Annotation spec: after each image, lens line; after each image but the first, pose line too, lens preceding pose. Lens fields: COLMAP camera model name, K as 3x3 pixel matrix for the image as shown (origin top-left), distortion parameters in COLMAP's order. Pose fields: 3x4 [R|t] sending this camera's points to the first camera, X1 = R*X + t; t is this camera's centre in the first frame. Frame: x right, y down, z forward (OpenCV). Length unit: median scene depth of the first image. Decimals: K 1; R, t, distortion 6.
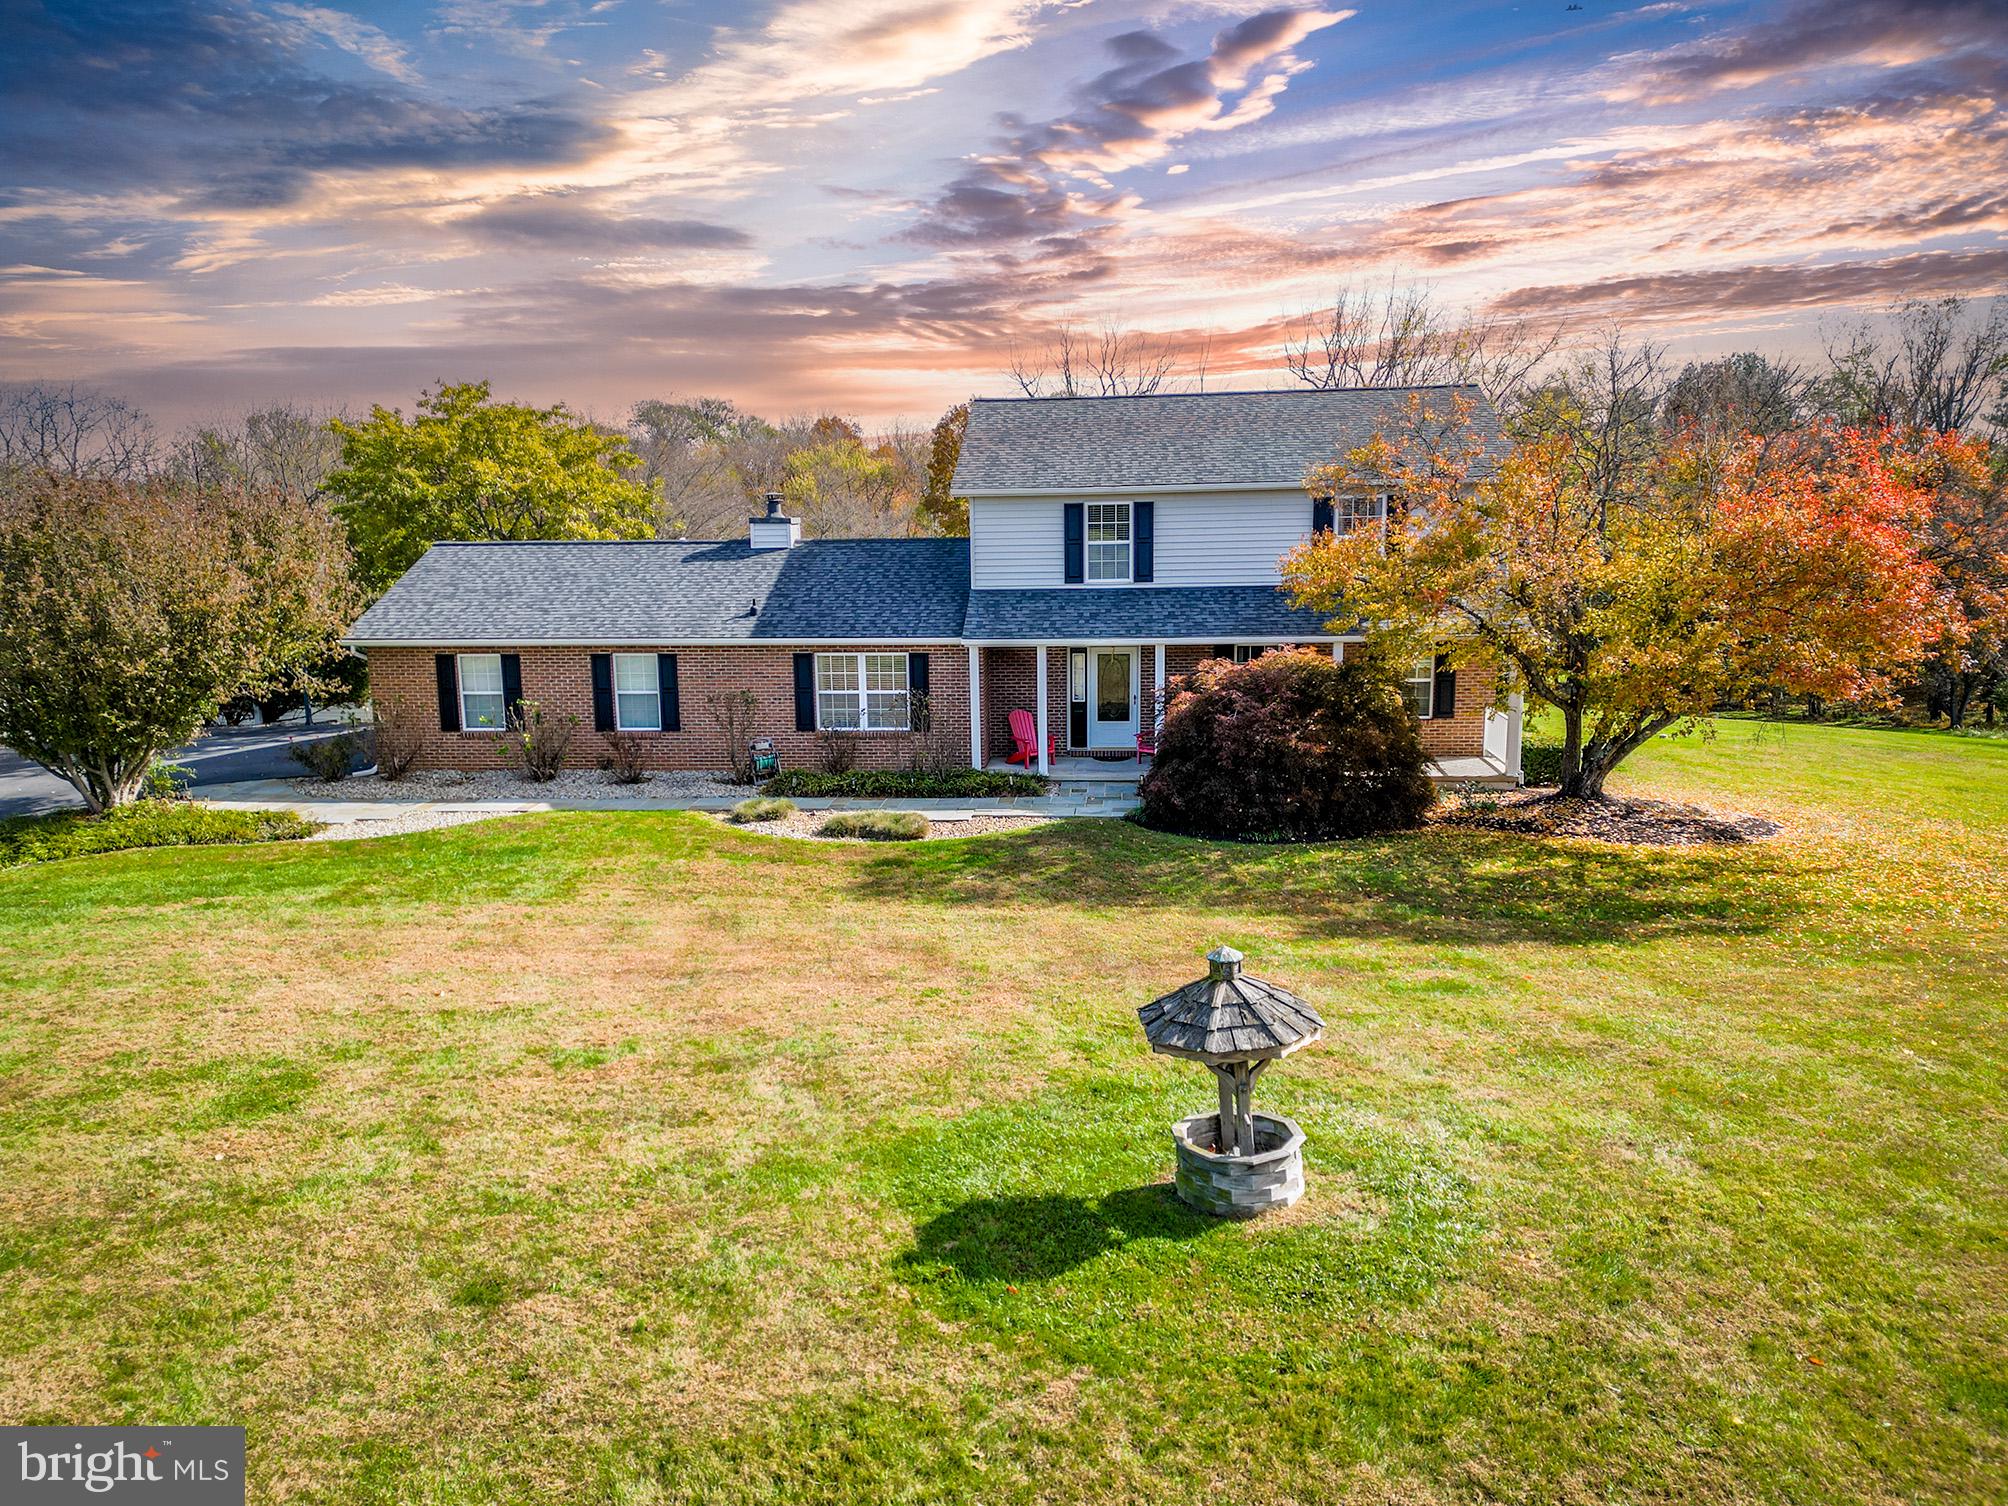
lens RADIAL K [[1401.0, 0, 1002.3], [0, 1401.0, 761.0], [0, 0, 1]] dist [0.078627, -0.077442]
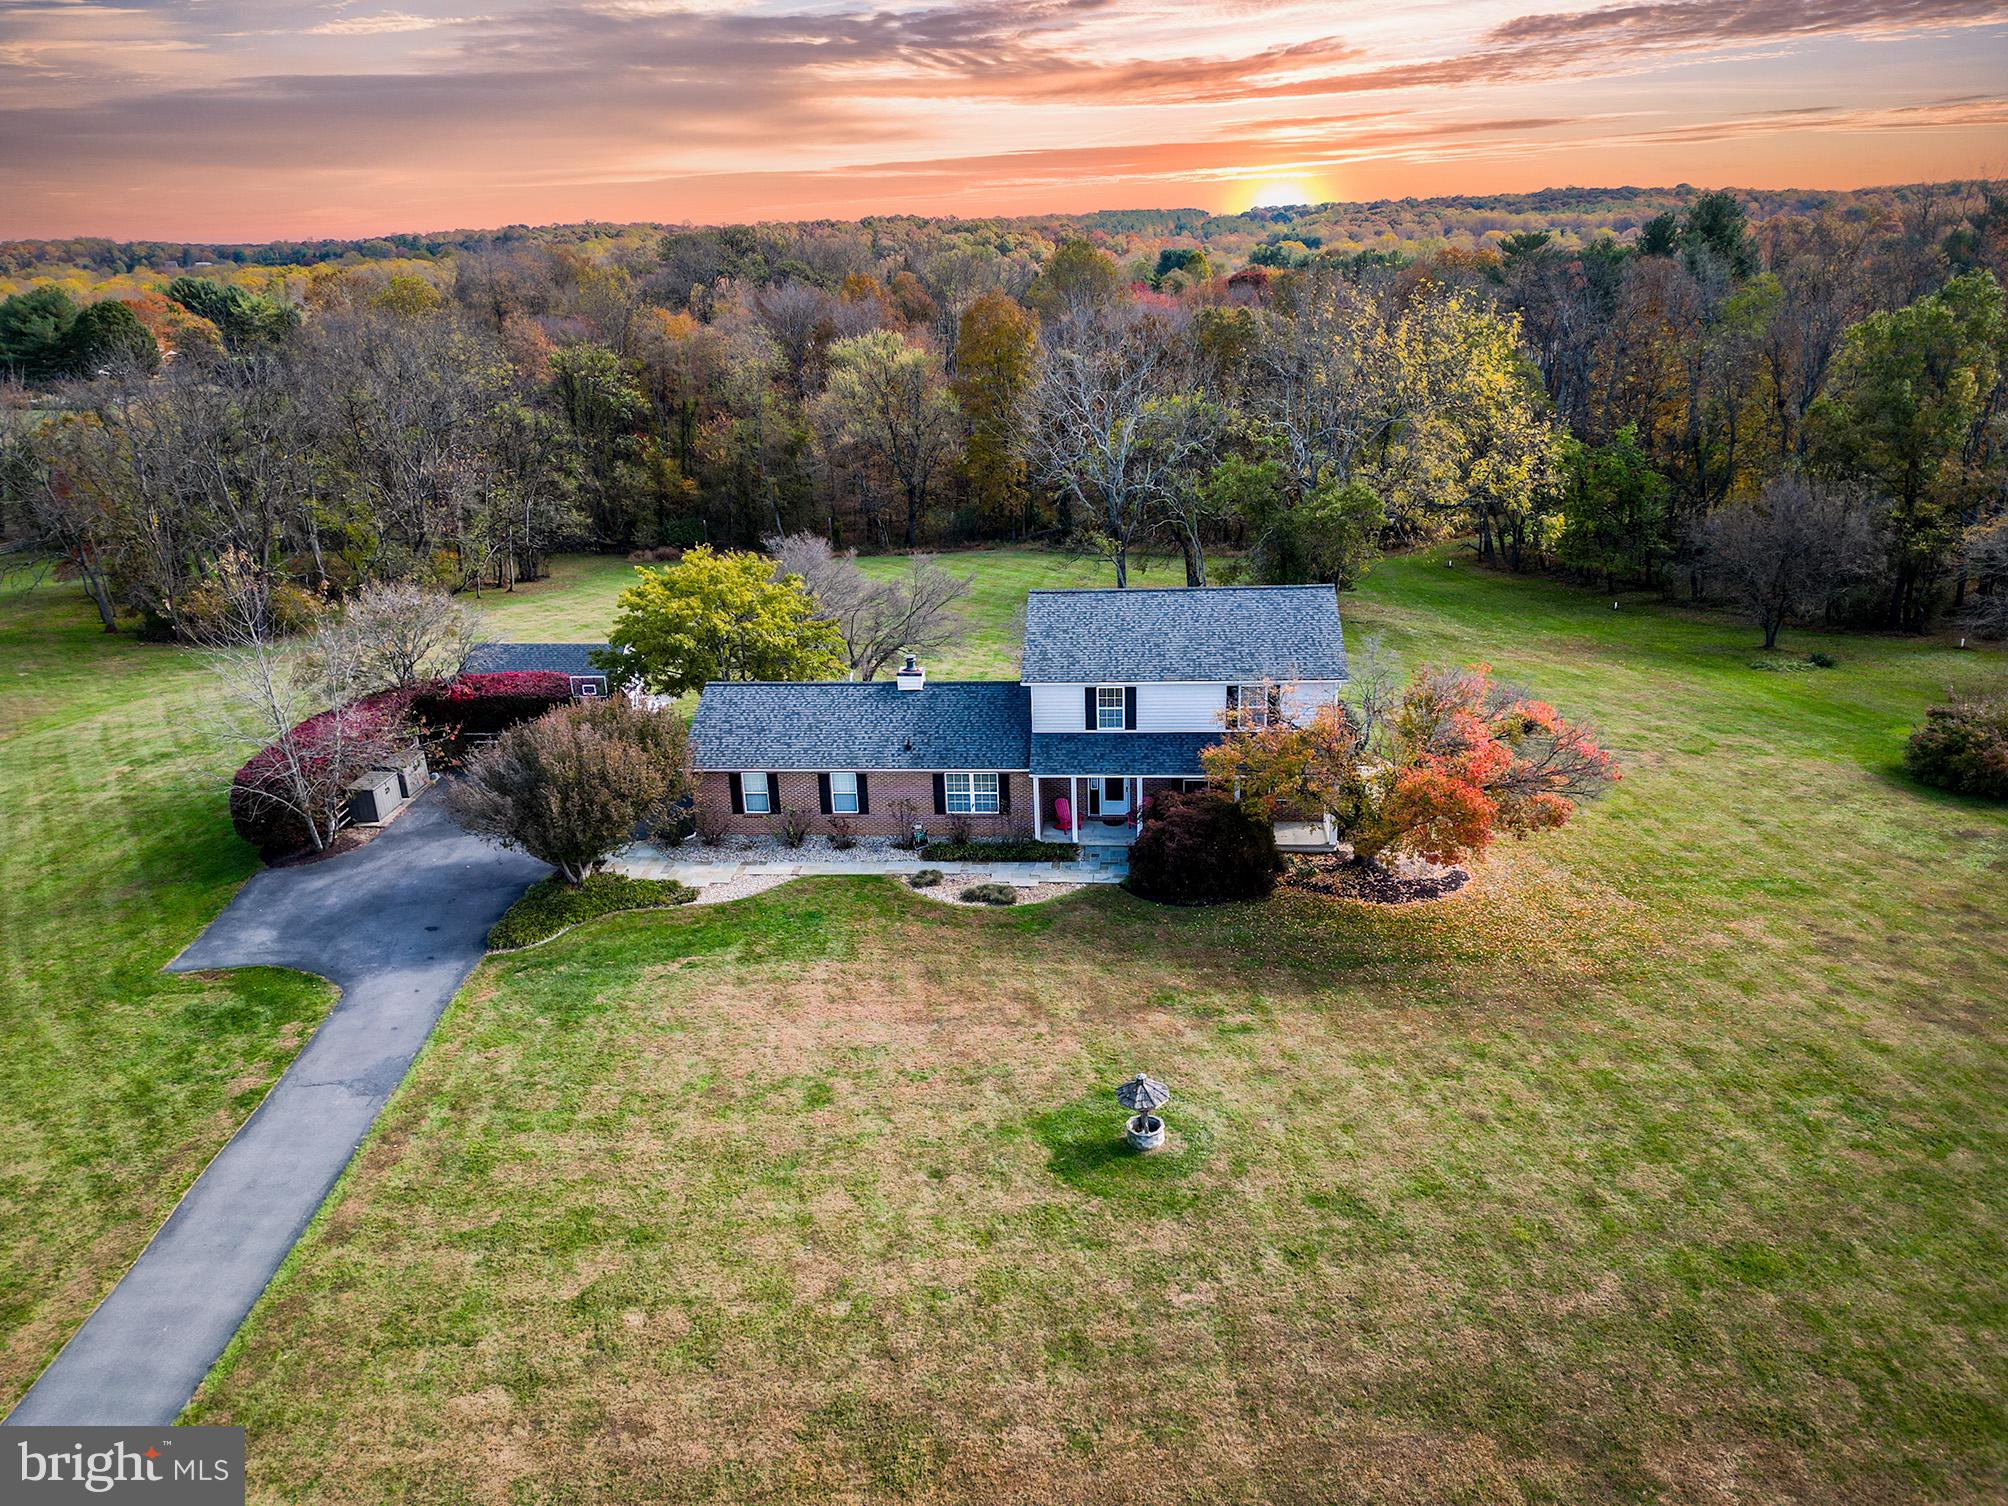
lens RADIAL K [[1401.0, 0, 1002.3], [0, 1401.0, 761.0], [0, 0, 1]] dist [0.078627, -0.077442]
pose [[0.999794, -0.017355, -0.010503, -0.043571], [0.018965, 0.983428, 0.180305, -0.419431], [0.007200, -0.180467, 0.983555, -0.752587]]
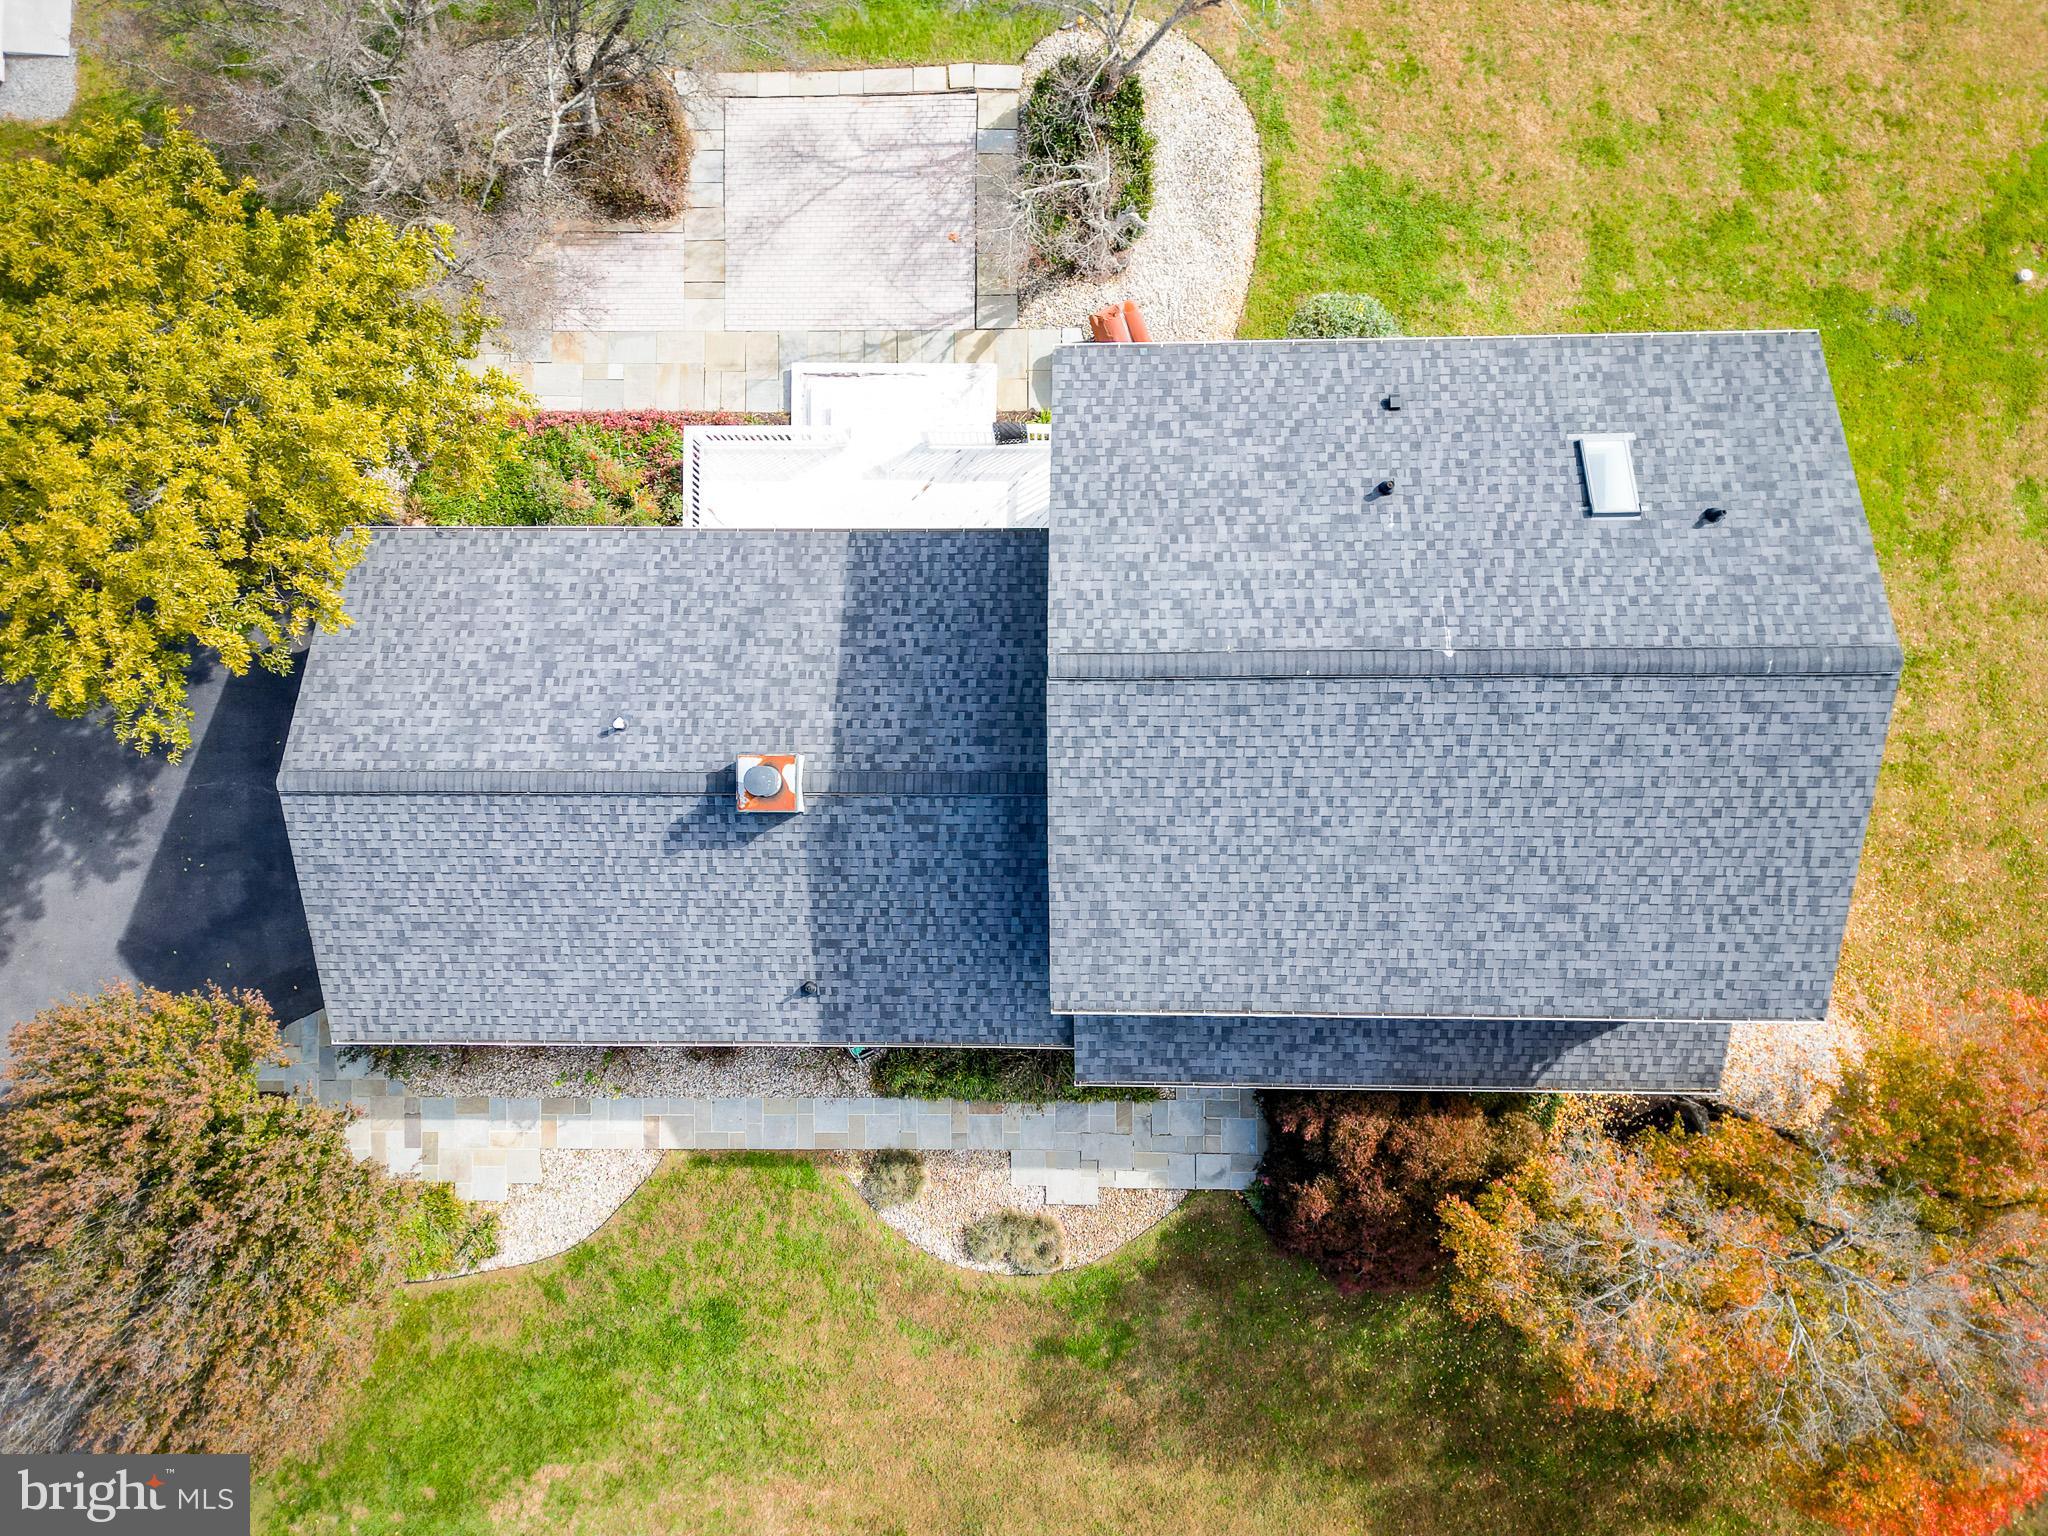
lens RADIAL K [[1428.9, 0, 1022.3], [0, 1428.9, 776.2], [0, 0, 1]] dist [0.078627, -0.077442]
pose [[0.995772, -0.088917, -0.023049, -0.023831], [0.039581, 0.188920, 0.981194, -0.988677], [-0.082890, -0.977959, 0.191641, 0.989899]]
